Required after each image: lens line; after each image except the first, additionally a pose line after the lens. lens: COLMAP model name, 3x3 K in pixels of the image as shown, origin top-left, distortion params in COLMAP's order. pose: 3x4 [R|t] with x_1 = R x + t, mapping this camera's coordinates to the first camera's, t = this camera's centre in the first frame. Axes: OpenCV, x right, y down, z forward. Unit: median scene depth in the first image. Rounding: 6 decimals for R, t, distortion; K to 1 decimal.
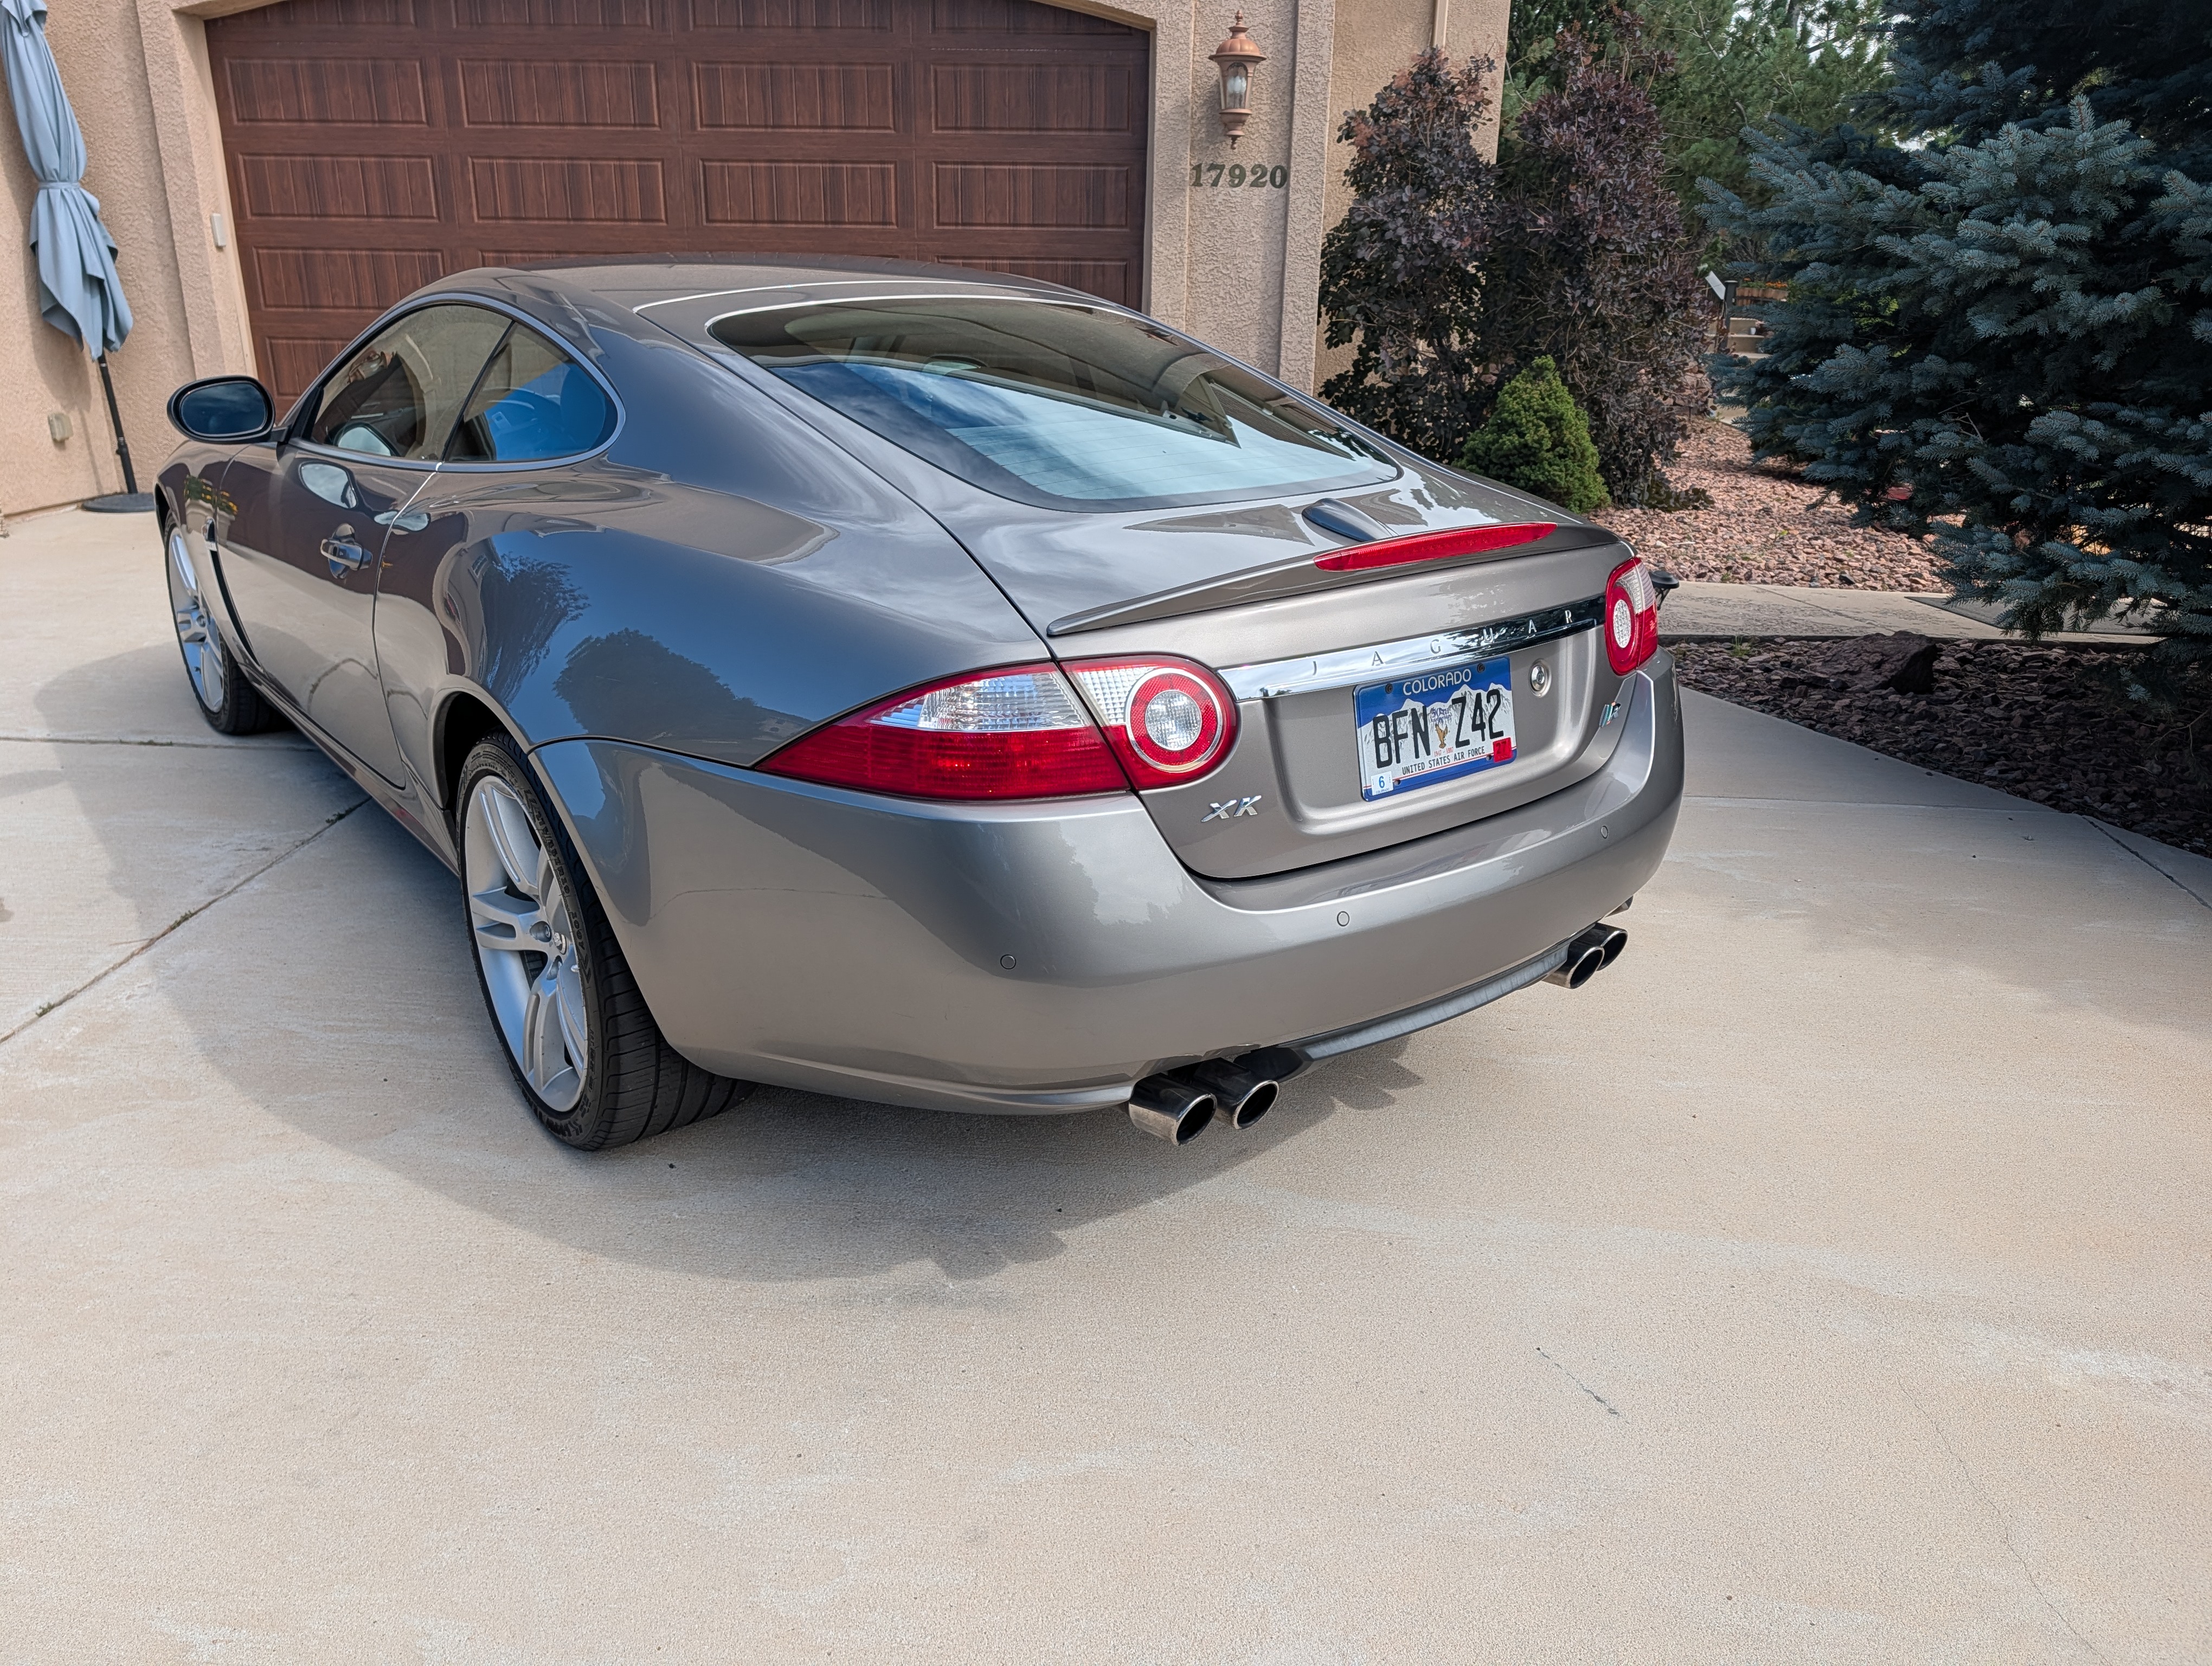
lens RADIAL K [[1577.4, 0, 1106.0], [0, 1577.4, 833.0], [0, 0, 1]] dist [-0.006423, -0.005131]
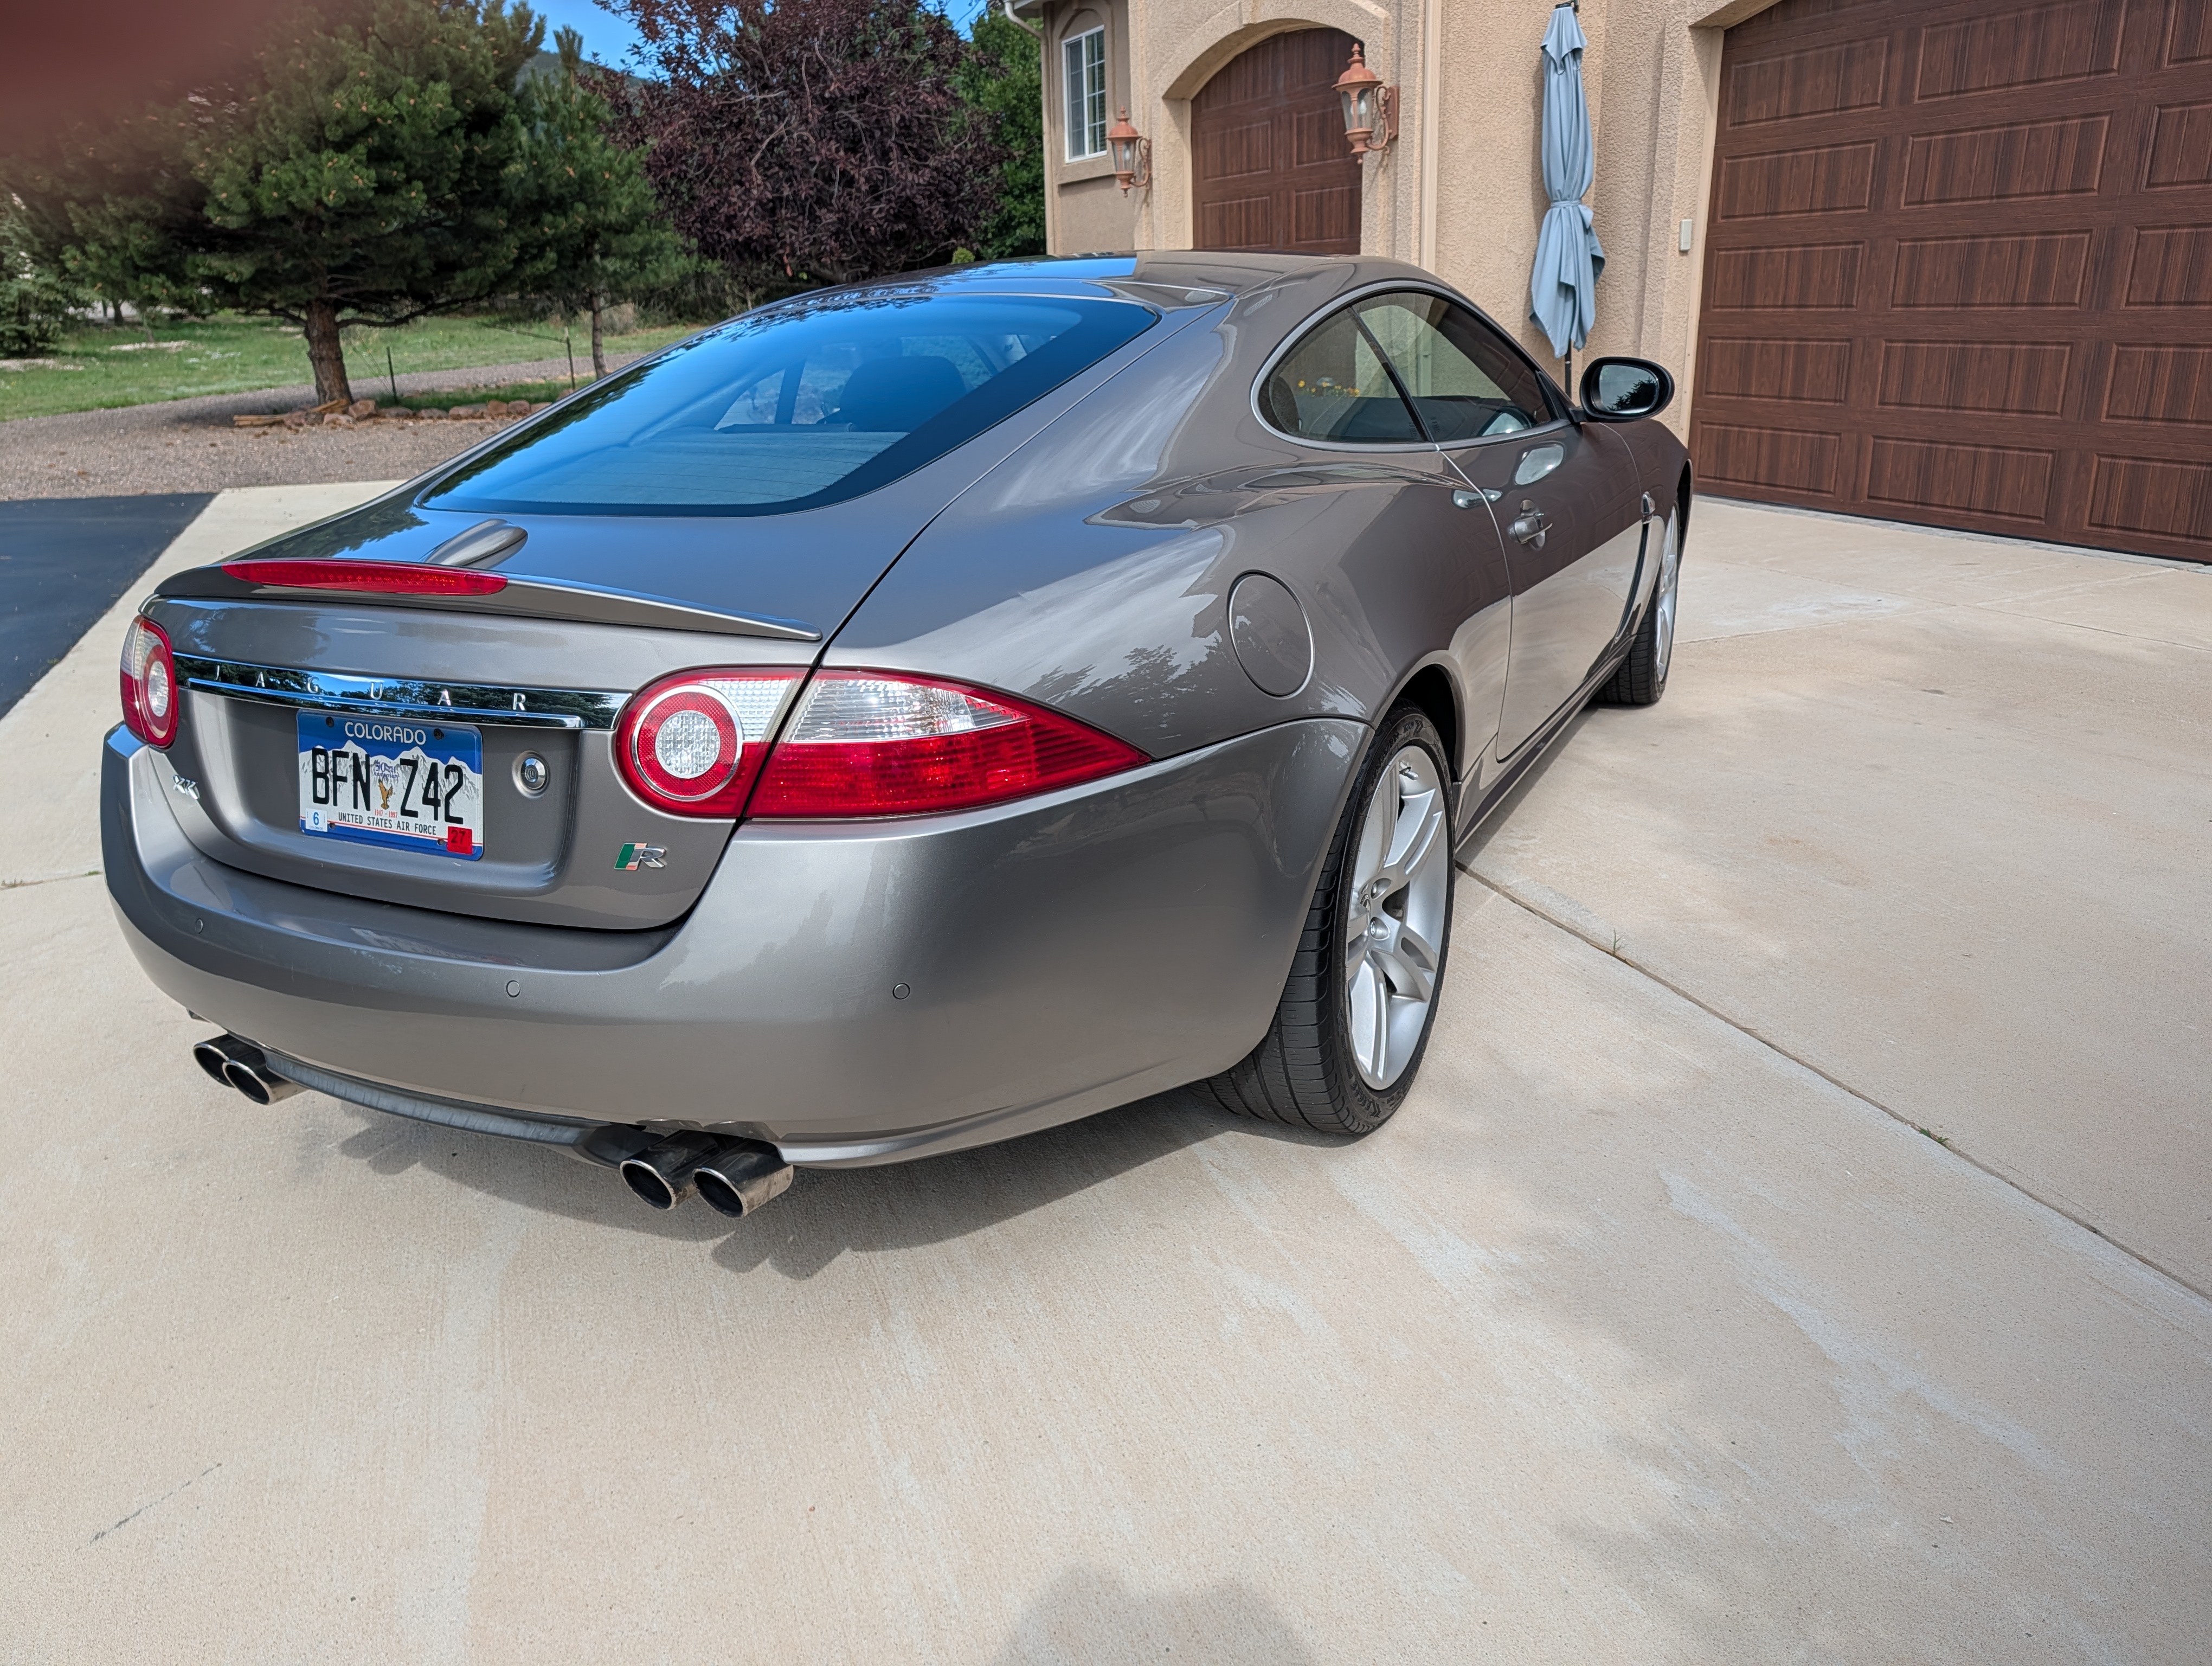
lens RADIAL K [[1555.9, 0, 1106.0], [0, 1555.9, 833.0], [0, 0, 1]] dist [0.016877, -0.008351]
pose [[0.440589, 0.267244, -0.857007, 1.108407], [-0.265179, 0.950804, 0.160164, -0.279127], [0.857649, 0.156694, 0.489781, 0.899500]]
